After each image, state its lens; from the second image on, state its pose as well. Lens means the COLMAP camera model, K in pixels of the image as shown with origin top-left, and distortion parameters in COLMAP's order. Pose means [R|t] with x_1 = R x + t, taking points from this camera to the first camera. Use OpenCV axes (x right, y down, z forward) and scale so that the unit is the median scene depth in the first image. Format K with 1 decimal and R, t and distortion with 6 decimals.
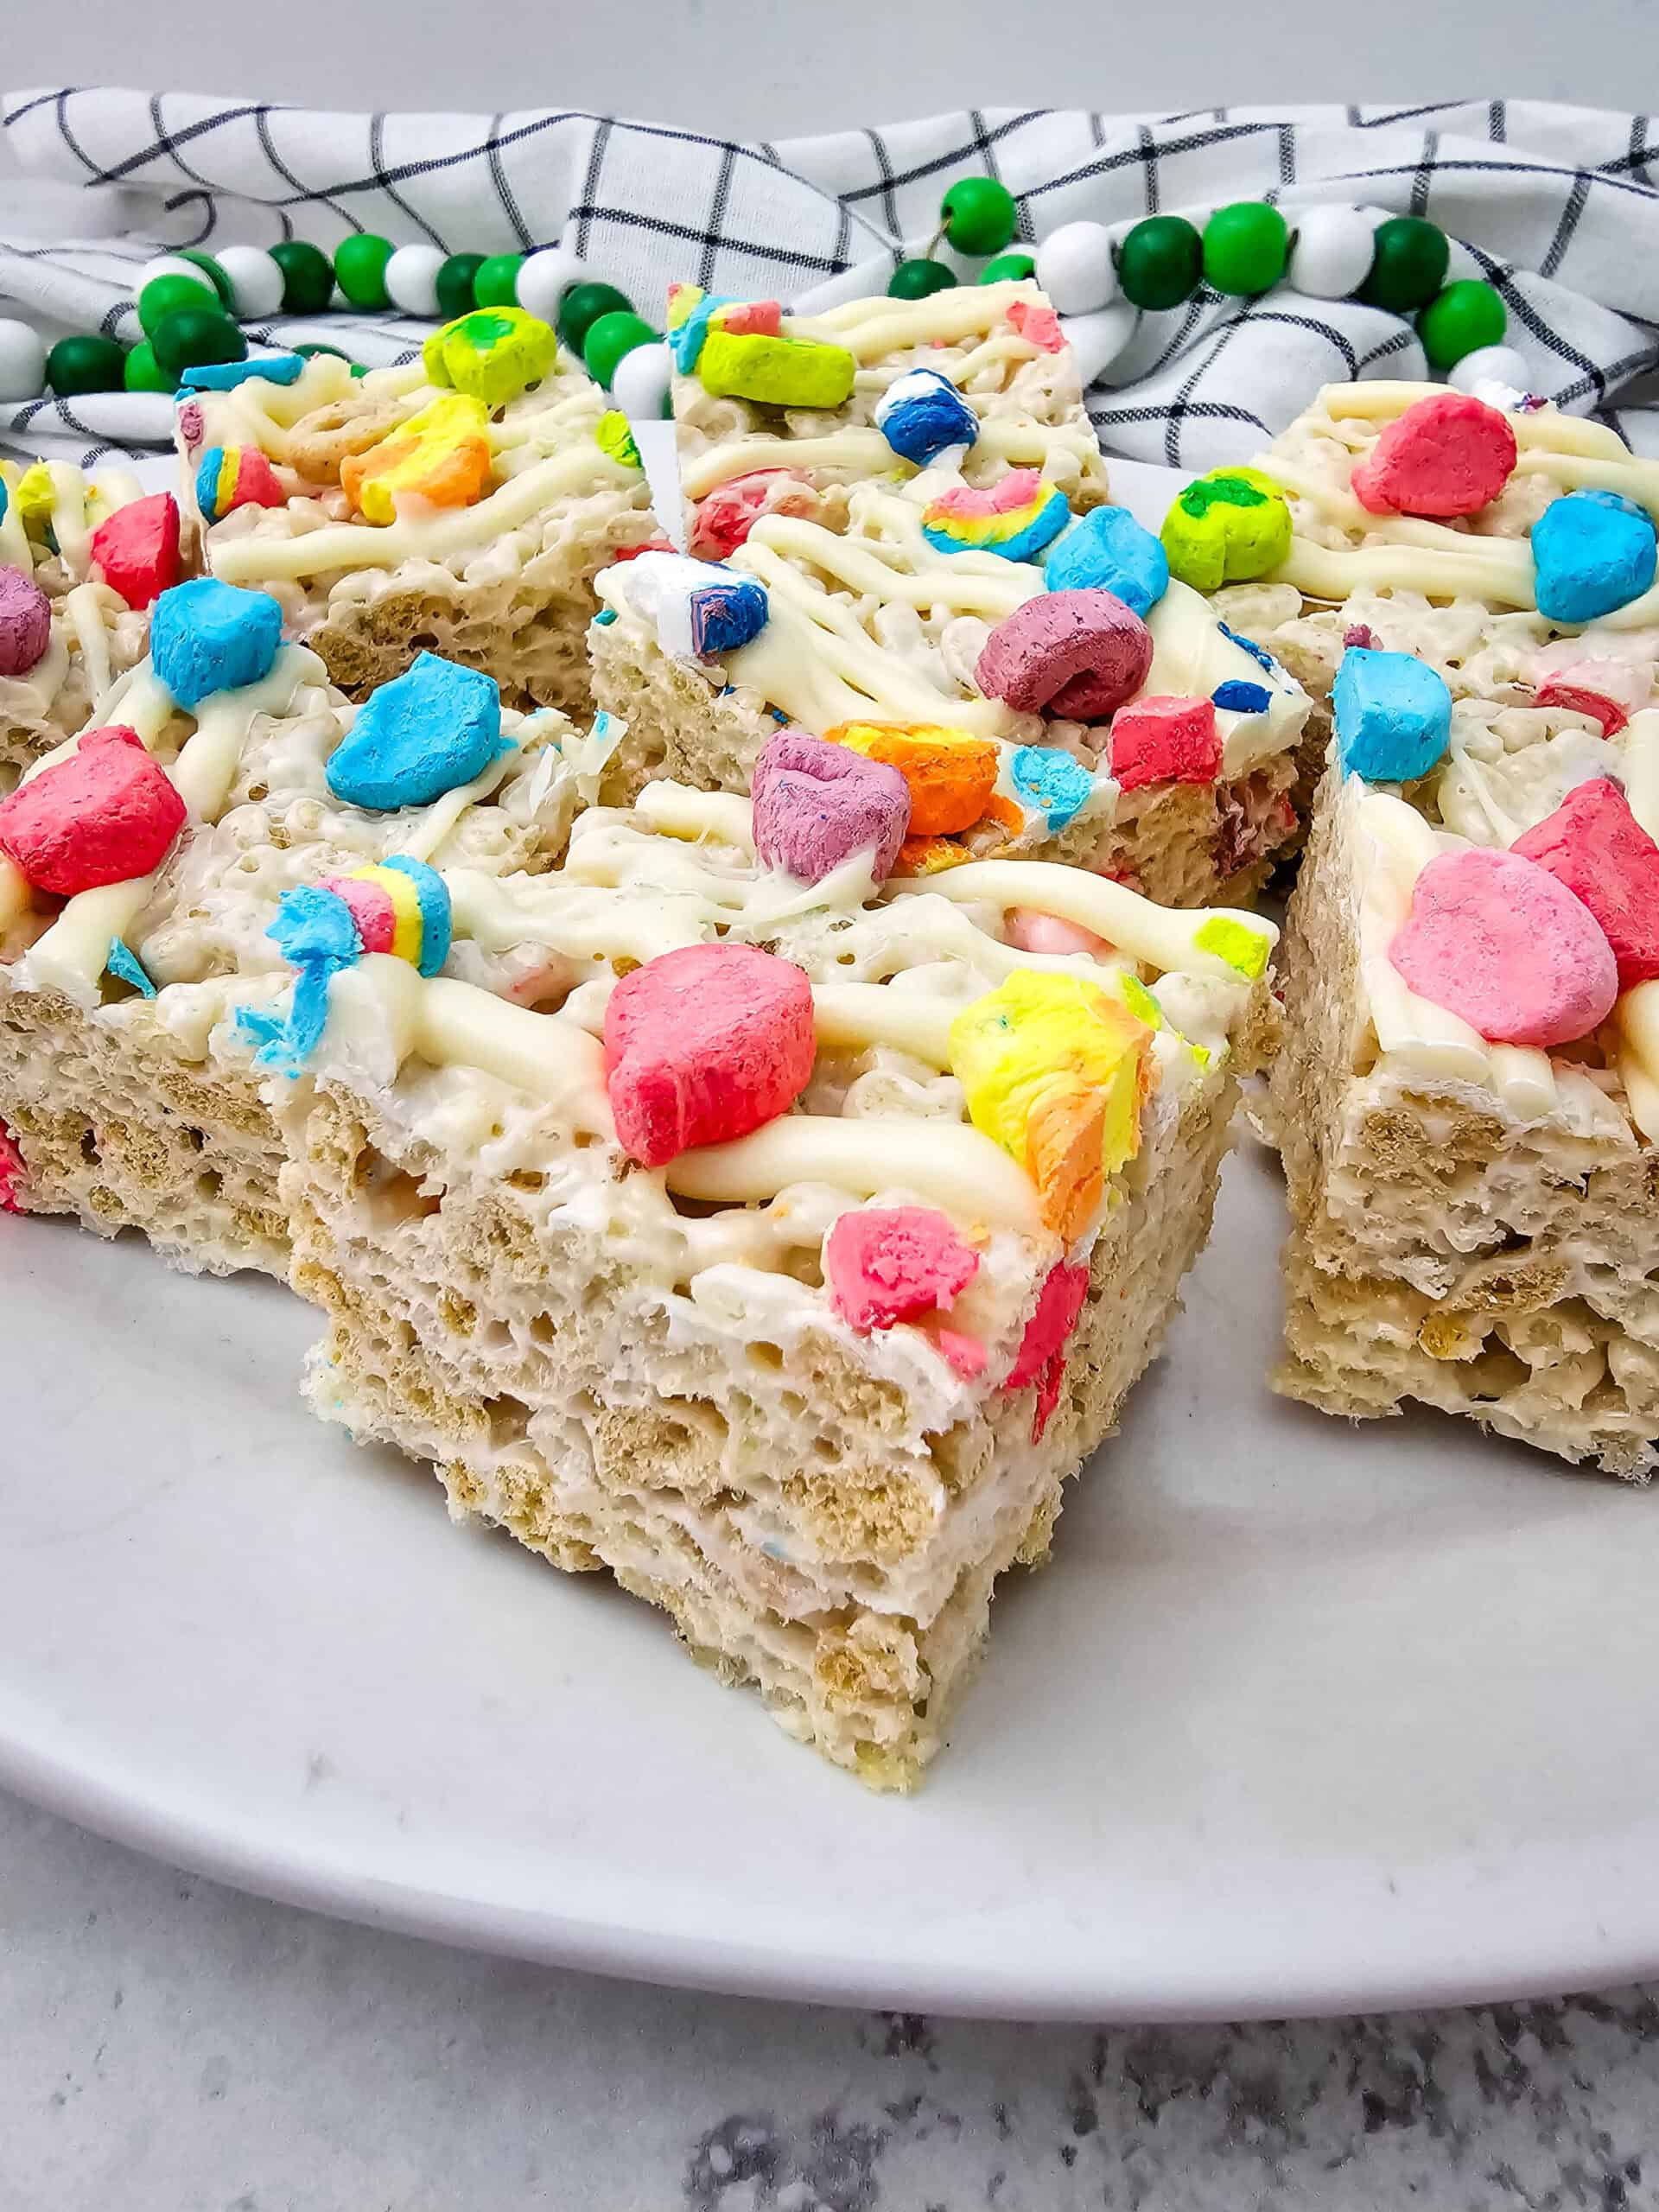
lens RADIAL K [[895.2, 0, 837.9], [0, 895.2, 991.0], [0, 0, 1]] dist [0.001602, -0.000131]
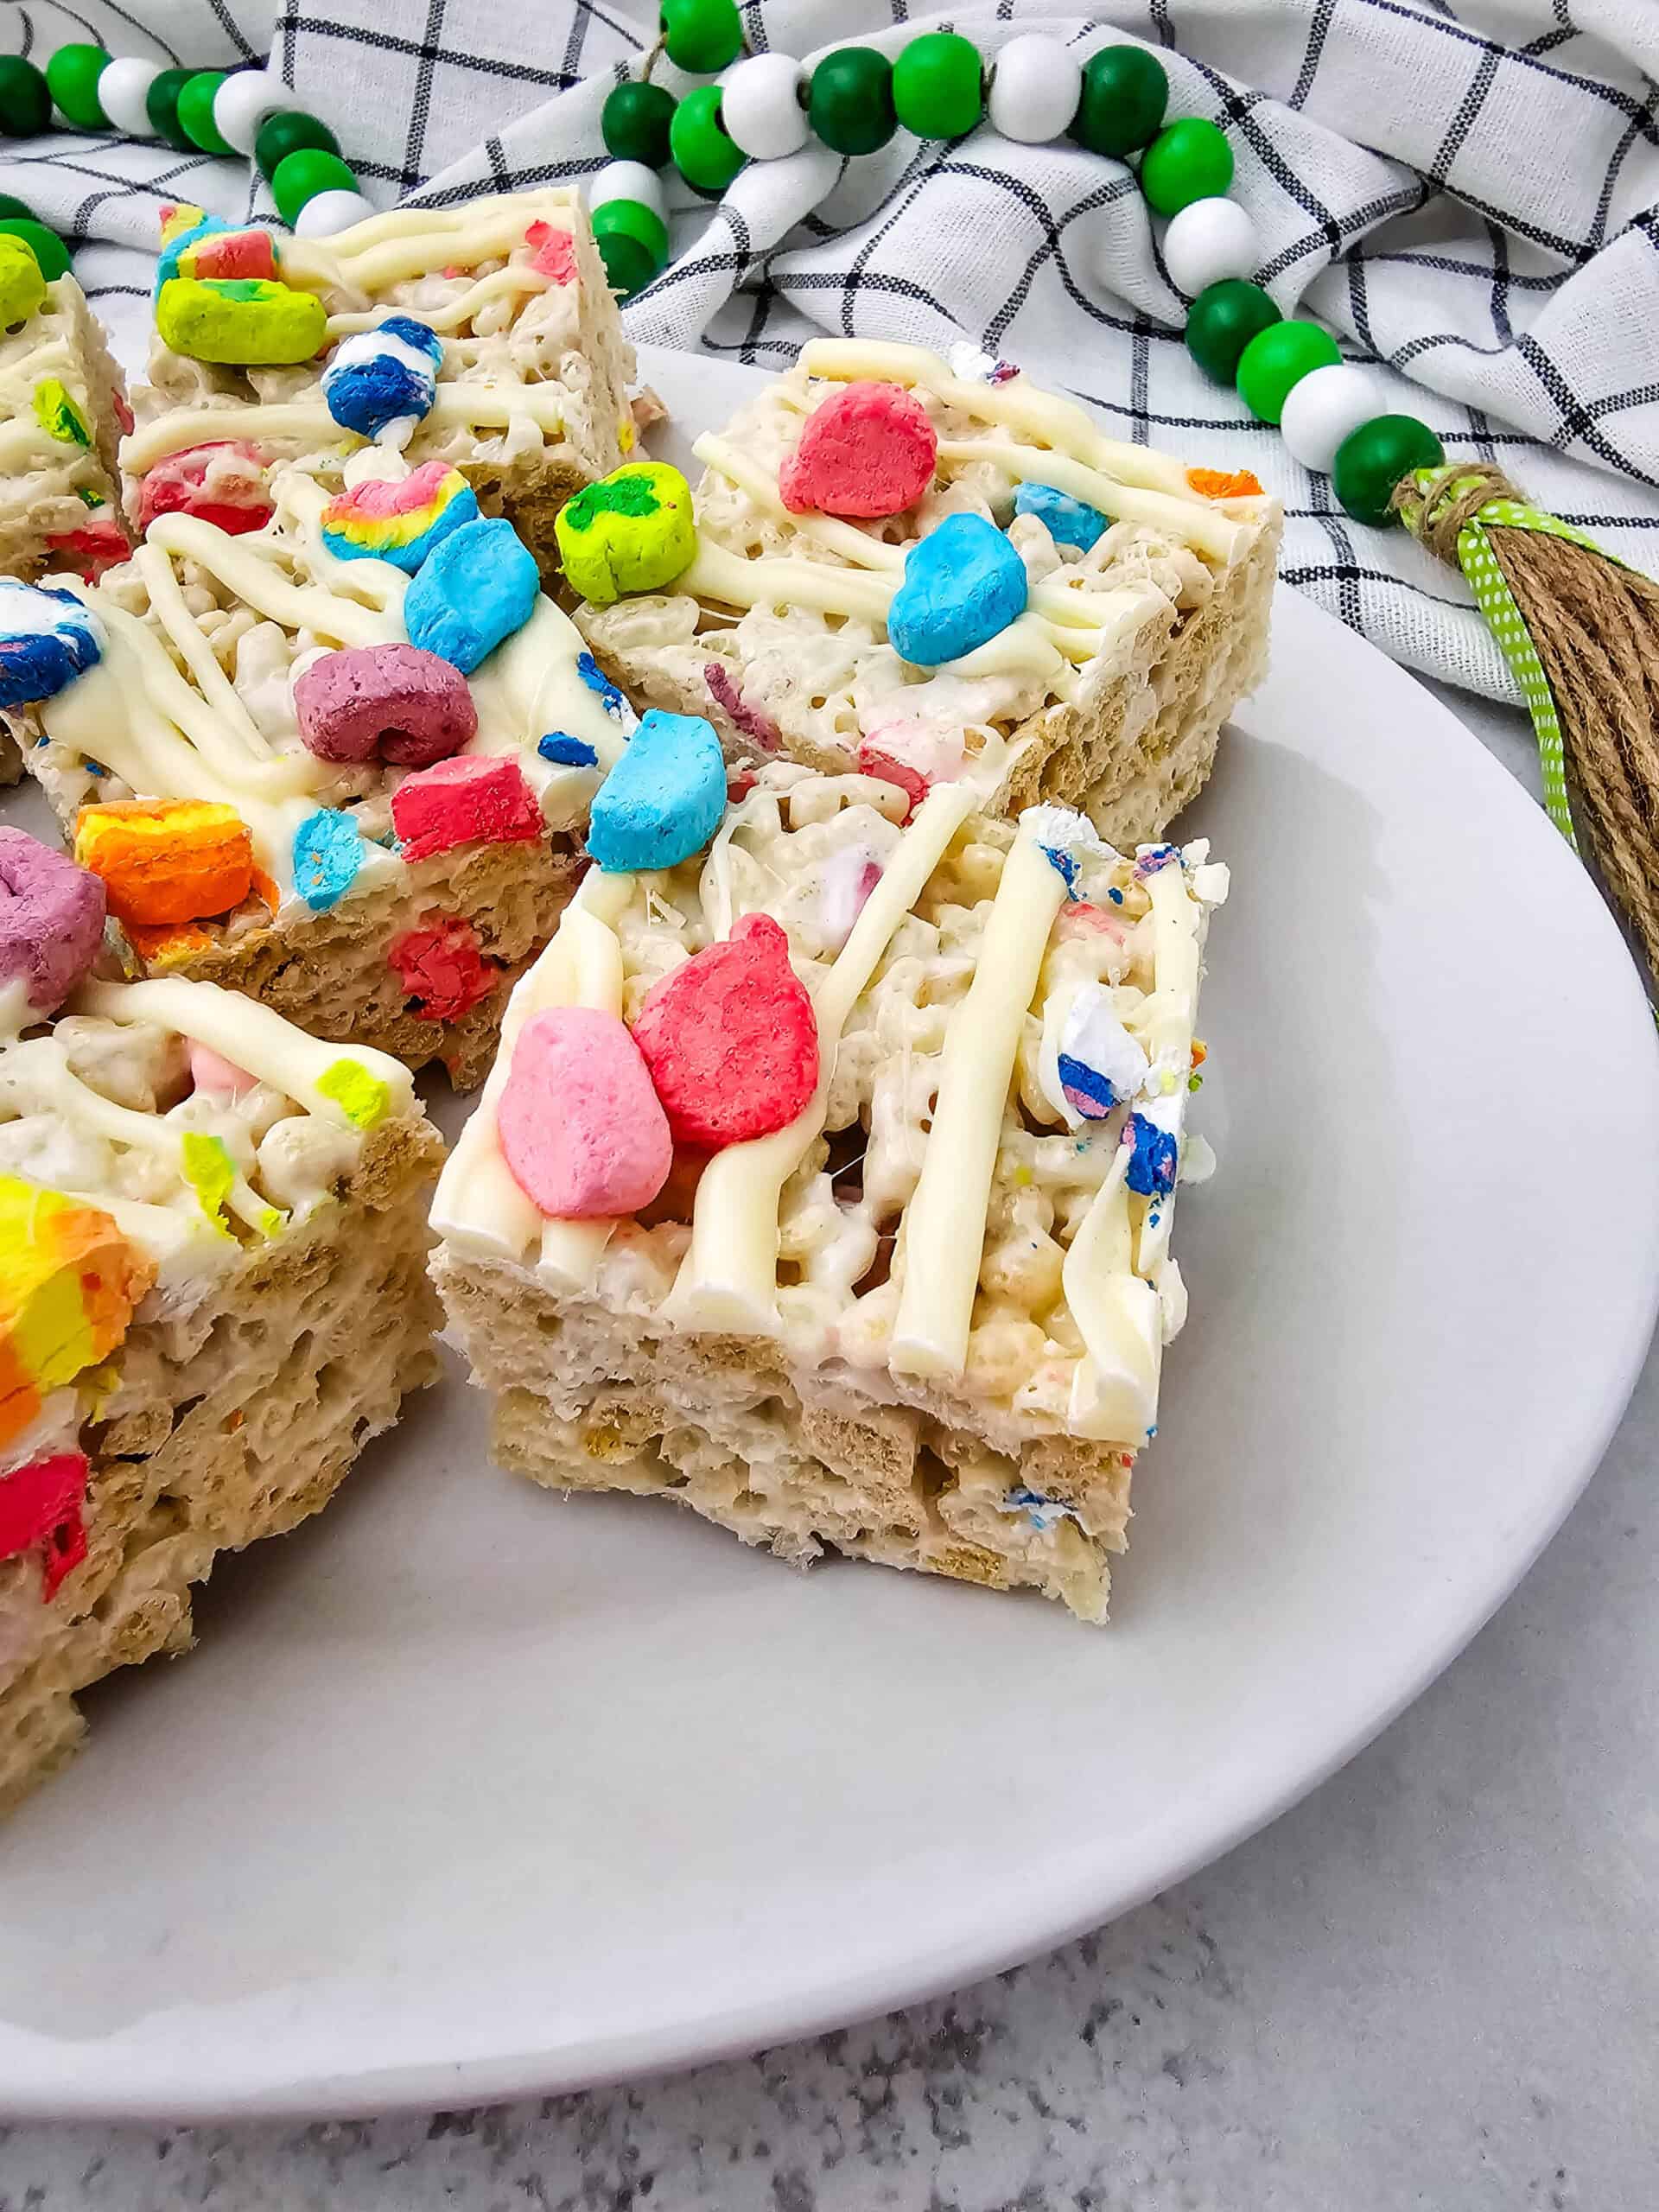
lens RADIAL K [[889.2, 0, 789.5], [0, 889.2, 850.6], [0, 0, 1]] dist [0.001264, -0.000352]
pose [[0.999698, 0.007530, -0.023405, 0.597945], [-0.005123, 0.994846, 0.101270, -0.265193], [0.024047, -0.101119, 0.994584, 0.029967]]
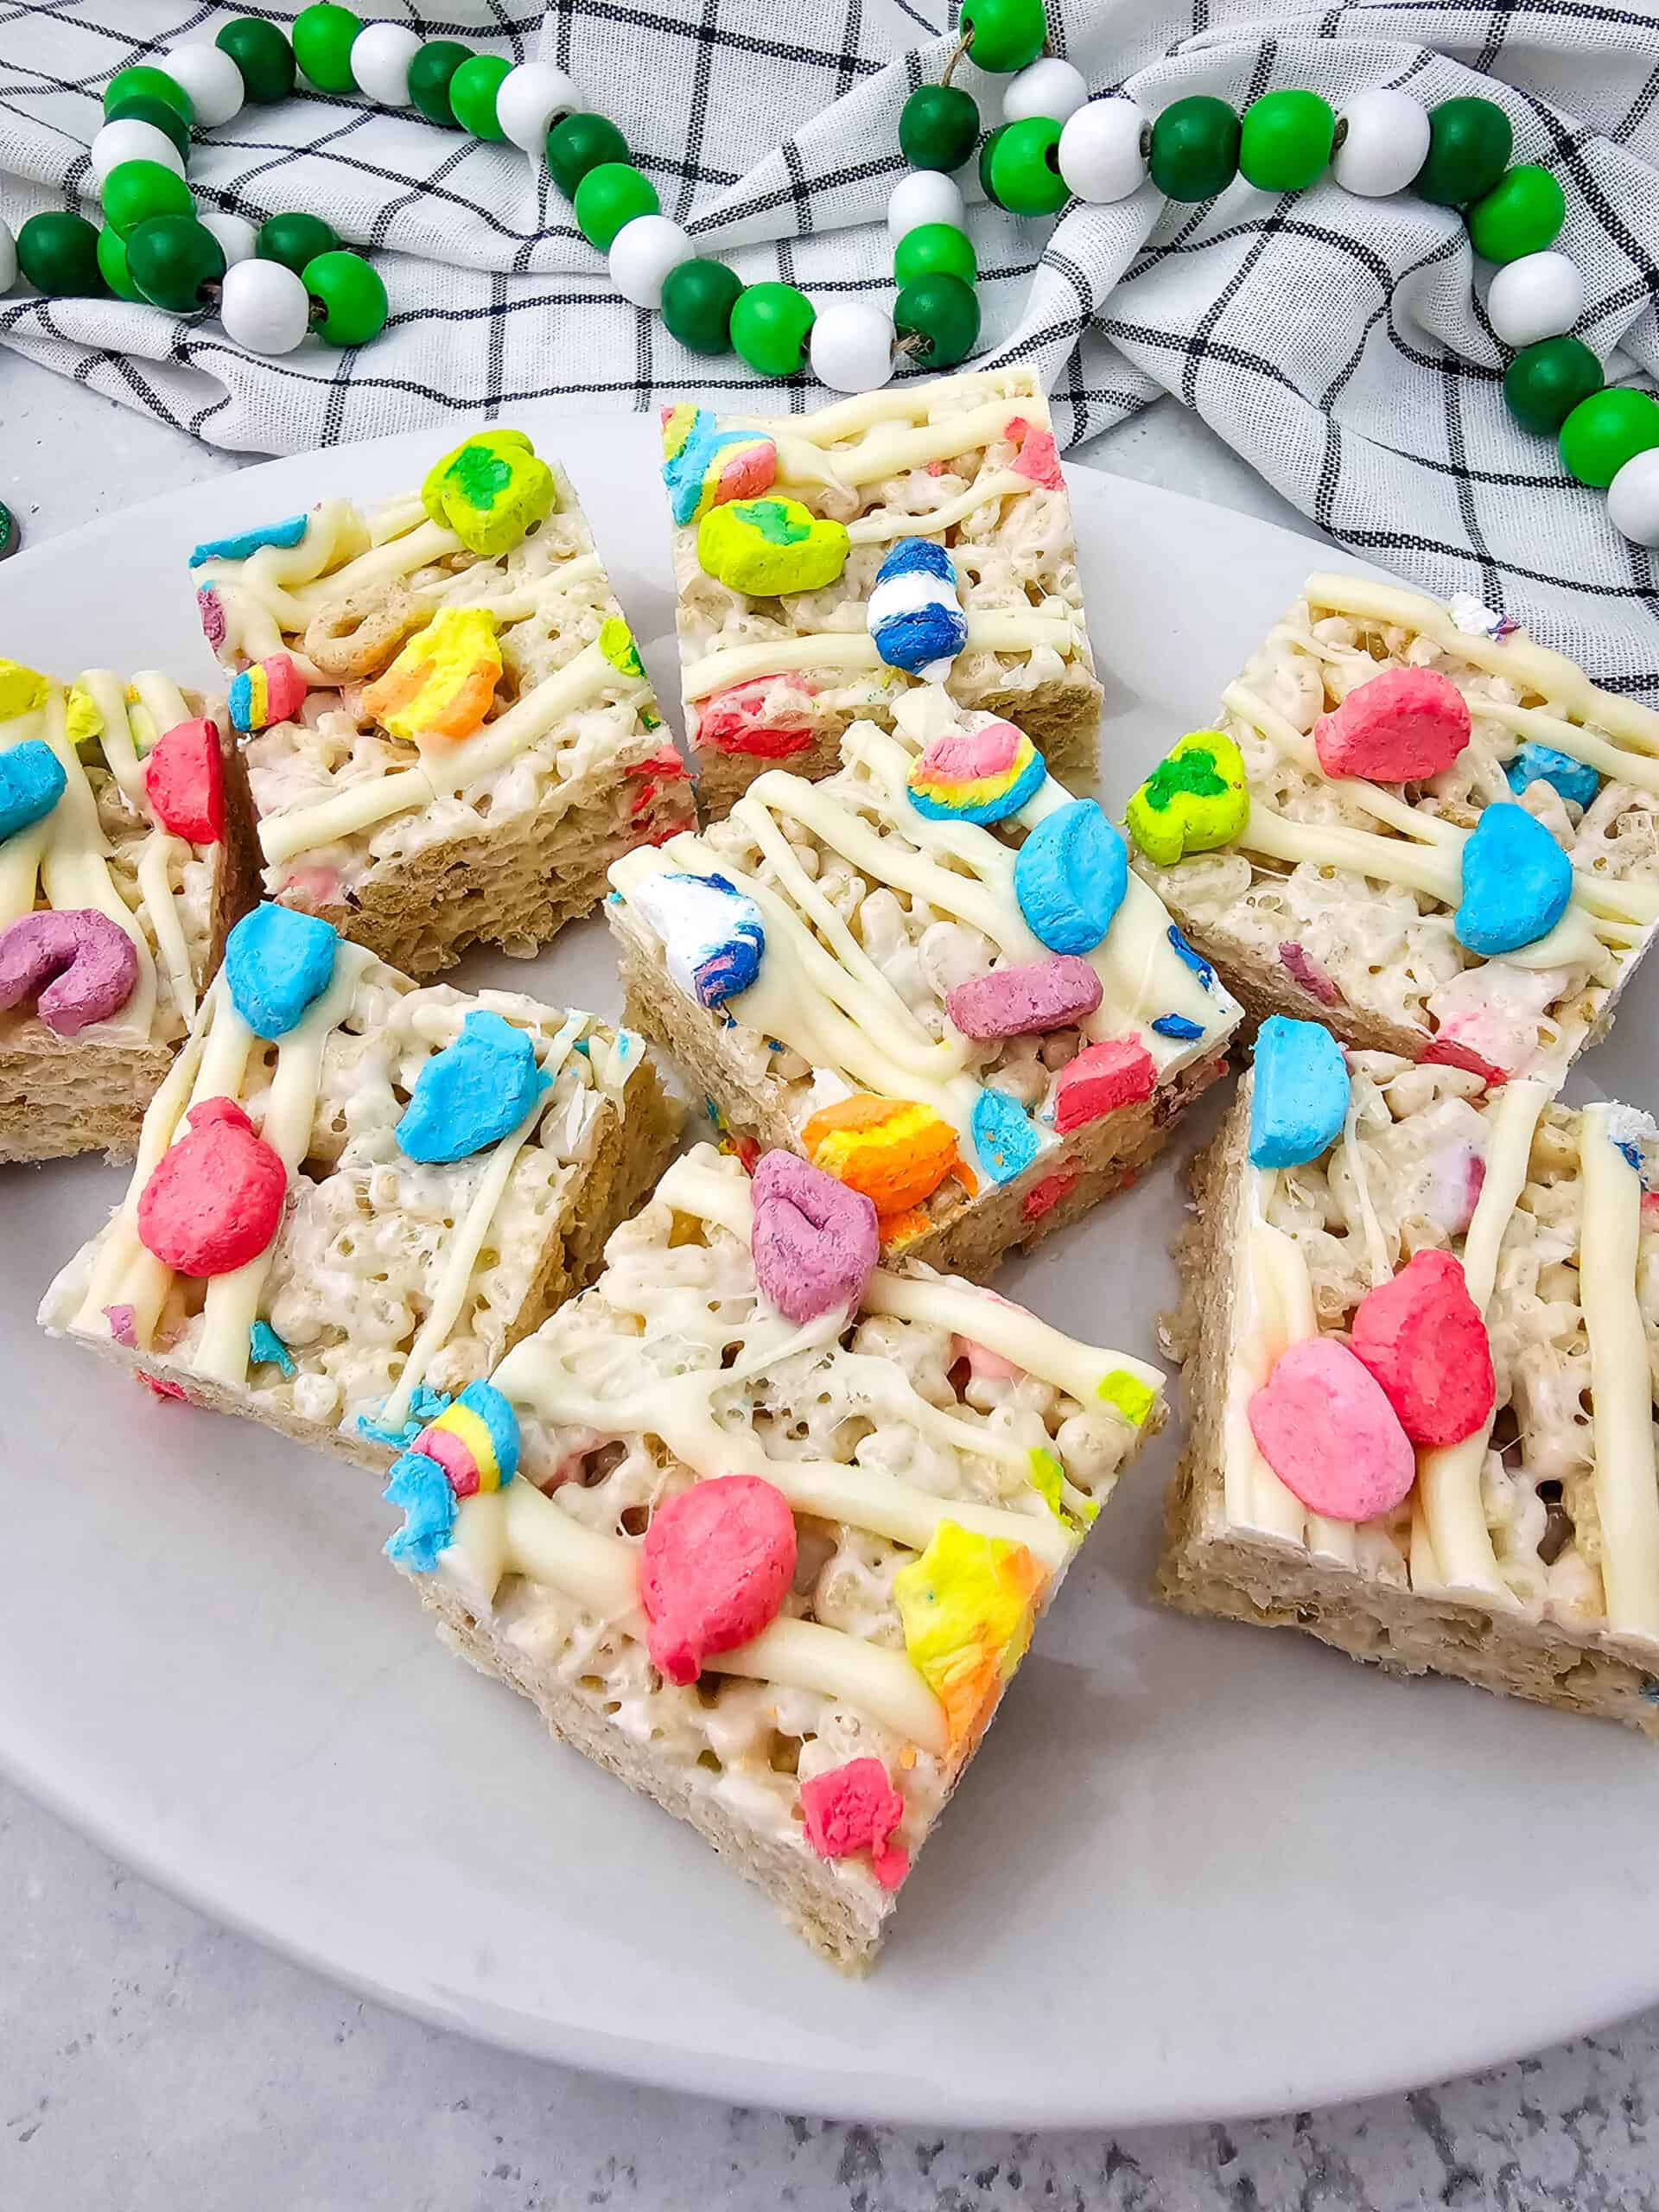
lens RADIAL K [[879.4, 0, 854.8], [0, 879.4, 732.6], [0, 0, 1]] dist [0.000713, -0.000075]
pose [[0.999908, -0.000219, -0.013593, 0.043989], [0.003052, 0.977965, 0.208745, -0.778337], [0.013248, -0.208767, 0.977876, -0.021353]]
